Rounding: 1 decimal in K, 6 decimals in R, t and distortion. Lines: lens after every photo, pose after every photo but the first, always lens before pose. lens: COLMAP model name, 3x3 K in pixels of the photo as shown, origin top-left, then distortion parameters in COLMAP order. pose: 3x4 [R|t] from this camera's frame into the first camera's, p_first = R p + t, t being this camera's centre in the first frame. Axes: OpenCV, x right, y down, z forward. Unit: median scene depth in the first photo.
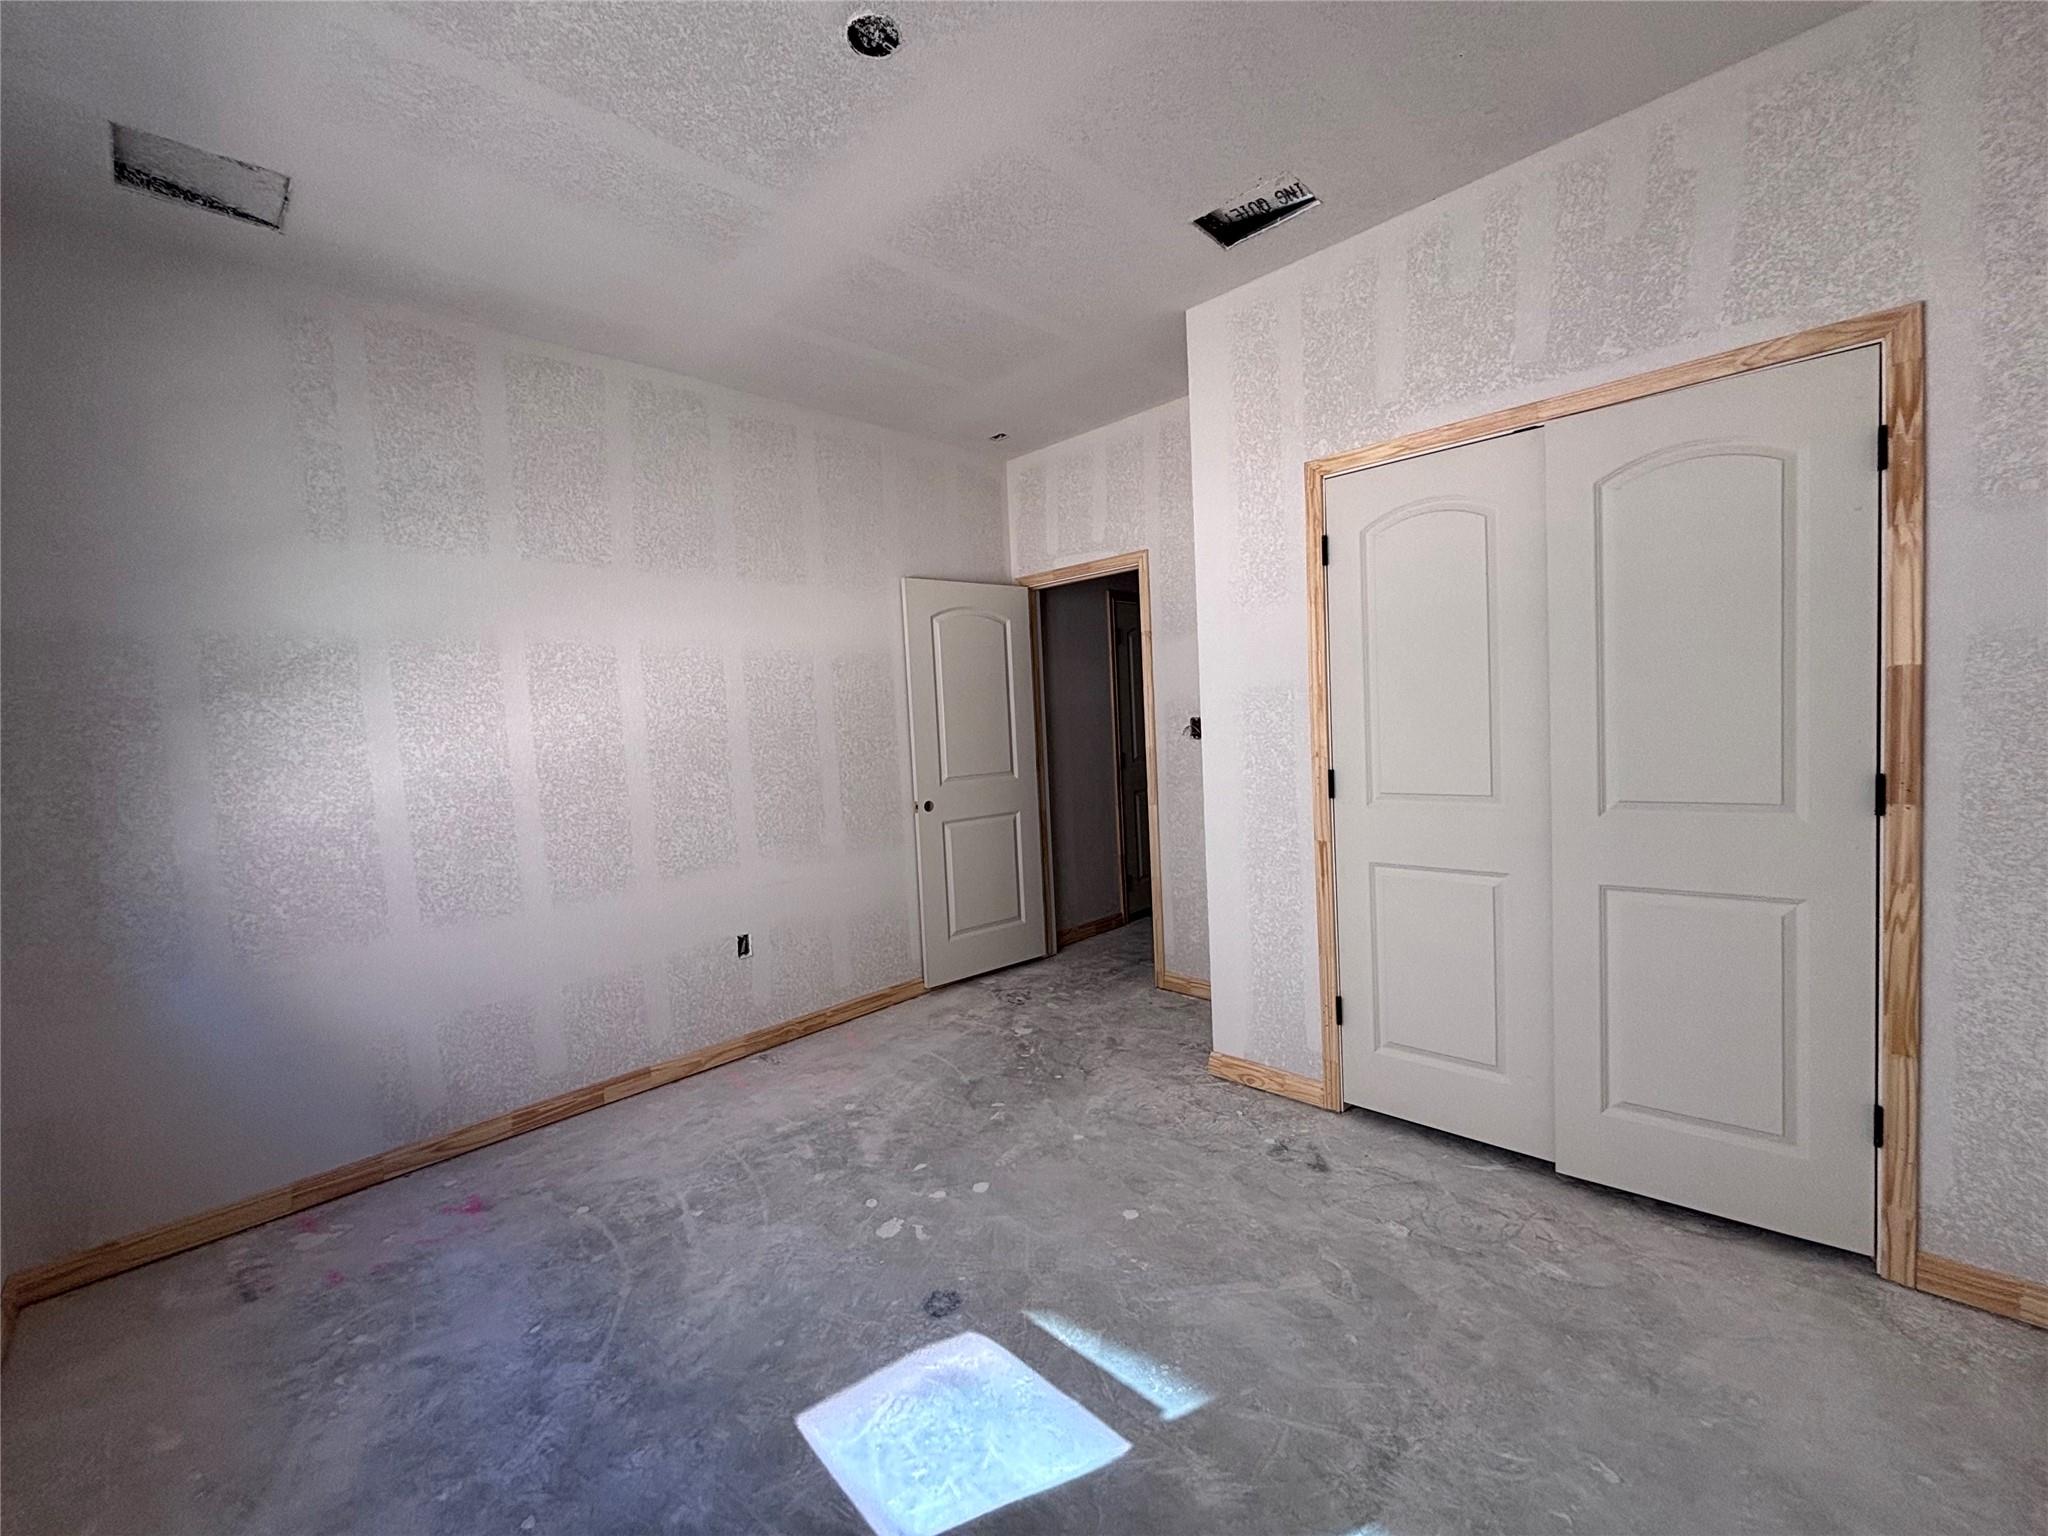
lens RADIAL K [[819.7, 0, 1023.7], [0, 819.7, 762.7], [0, 0, 1]] dist [0.011567, -0.004089]
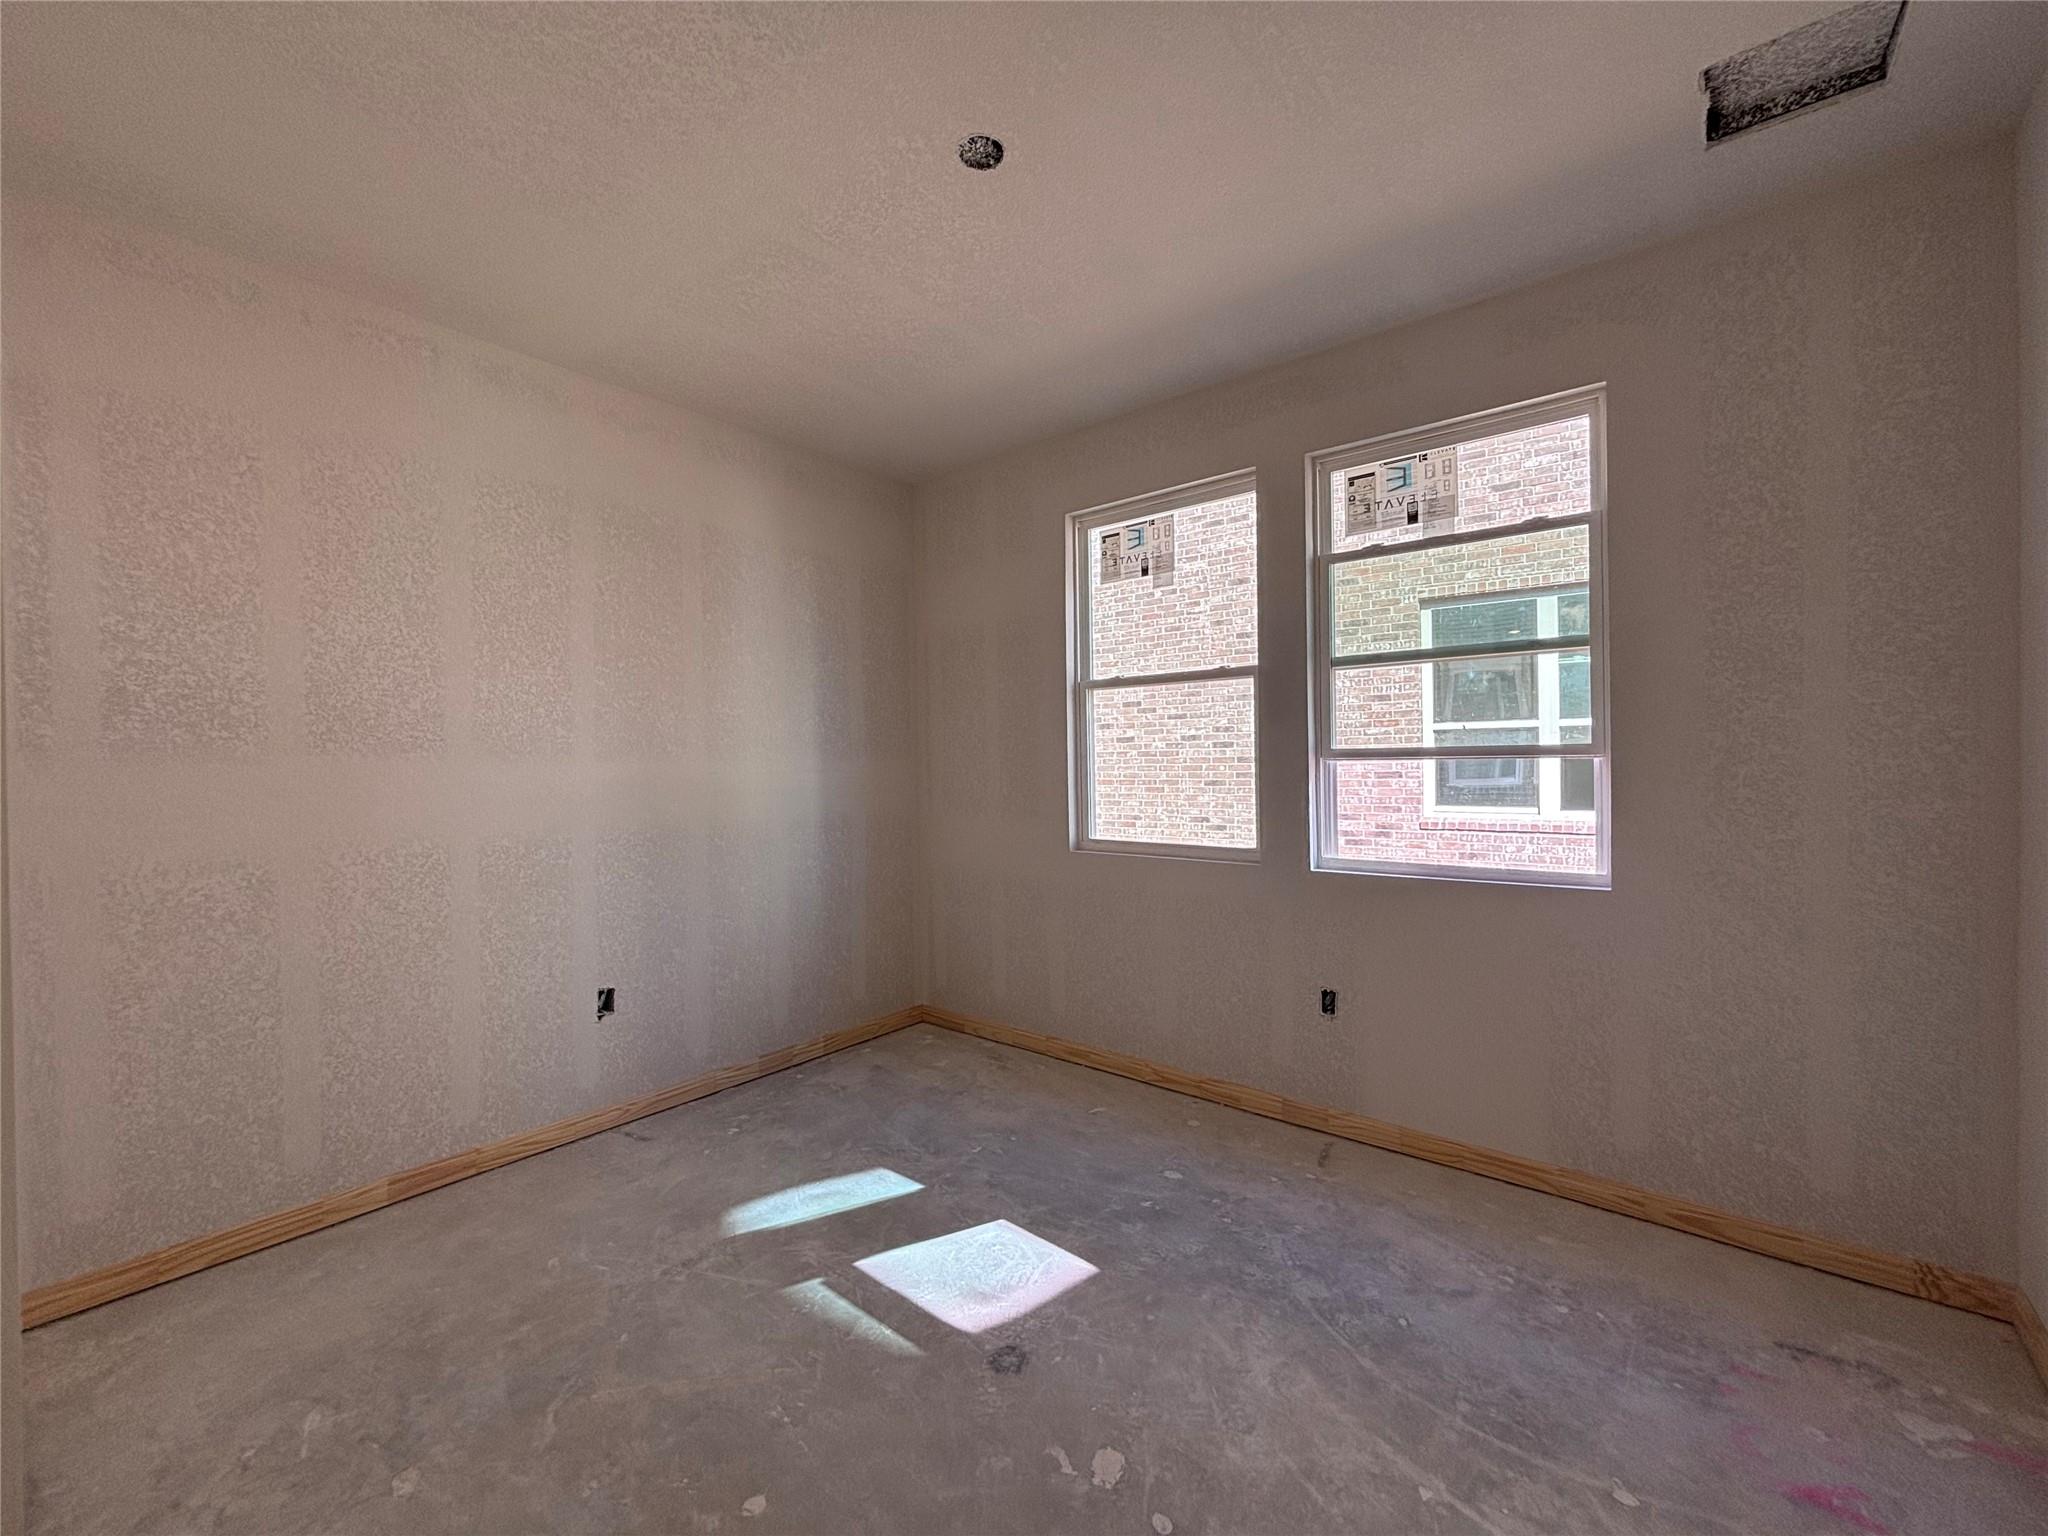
lens RADIAL K [[819.7, 0, 1023.7], [0, 819.7, 762.7], [0, 0, 1]] dist [0.011567, -0.004089]
pose [[-0.994153, 0.064546, -0.086564, -0.081338], [0.059147, 0.996224, 0.063548, -0.099050], [0.090339, 0.058056, -0.994217, 1.968236]]
